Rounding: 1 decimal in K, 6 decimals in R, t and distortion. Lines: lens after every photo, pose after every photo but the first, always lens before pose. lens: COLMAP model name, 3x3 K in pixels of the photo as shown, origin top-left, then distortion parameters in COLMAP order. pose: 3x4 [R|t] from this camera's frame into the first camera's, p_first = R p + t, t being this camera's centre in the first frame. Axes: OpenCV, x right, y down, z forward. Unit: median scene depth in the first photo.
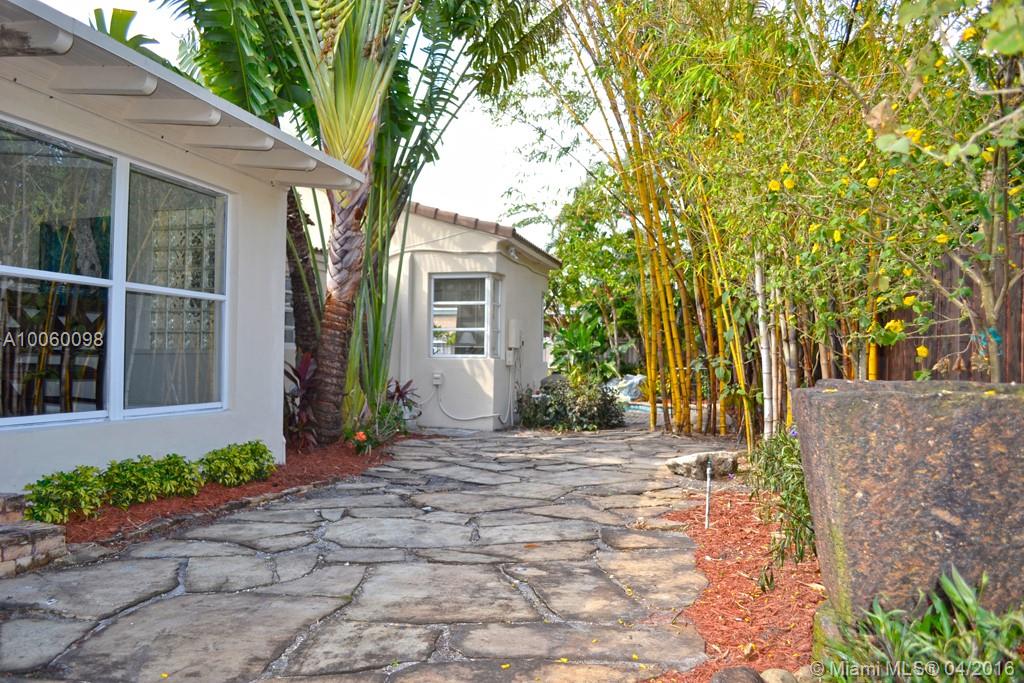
lens RADIAL K [[840.7, 0, 511.6], [0, 840.7, 343.7], [0, 0, 1]] dist [-0.004286, -0.001991]
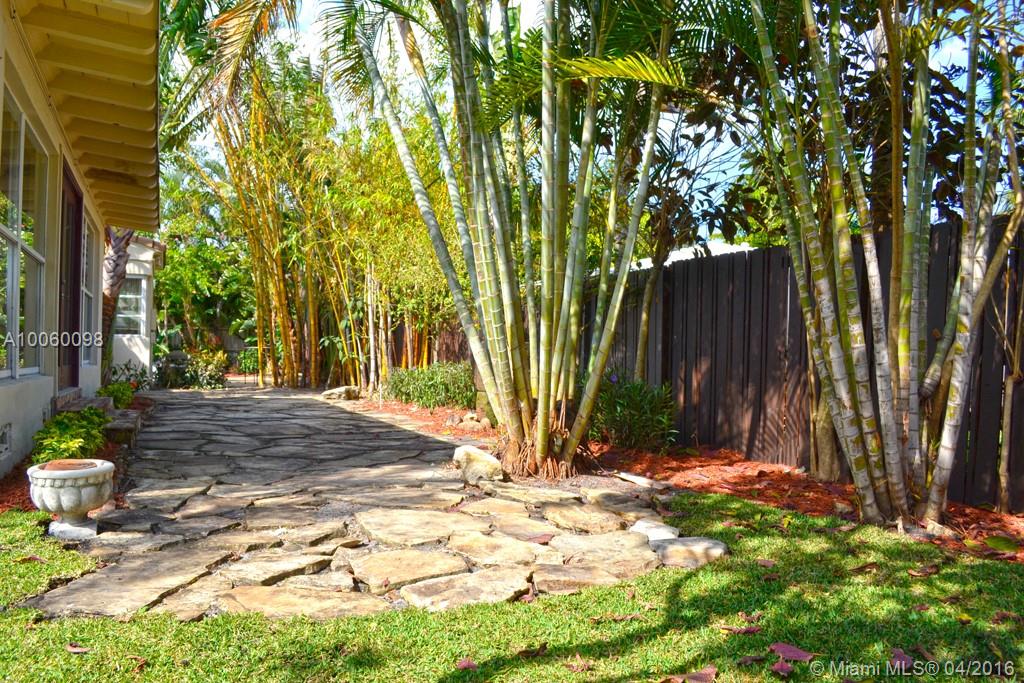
lens RADIAL K [[840.7, 0, 511.8], [0, 840.7, 346.2], [0, 0, 1]] dist [-0.004286, -0.001991]
pose [[0.793885, 0.007221, 0.608026, -0.211702], [-0.017563, 0.999785, 0.011058, 0.003288], [-0.607815, -0.019458, 0.793840, -0.249328]]
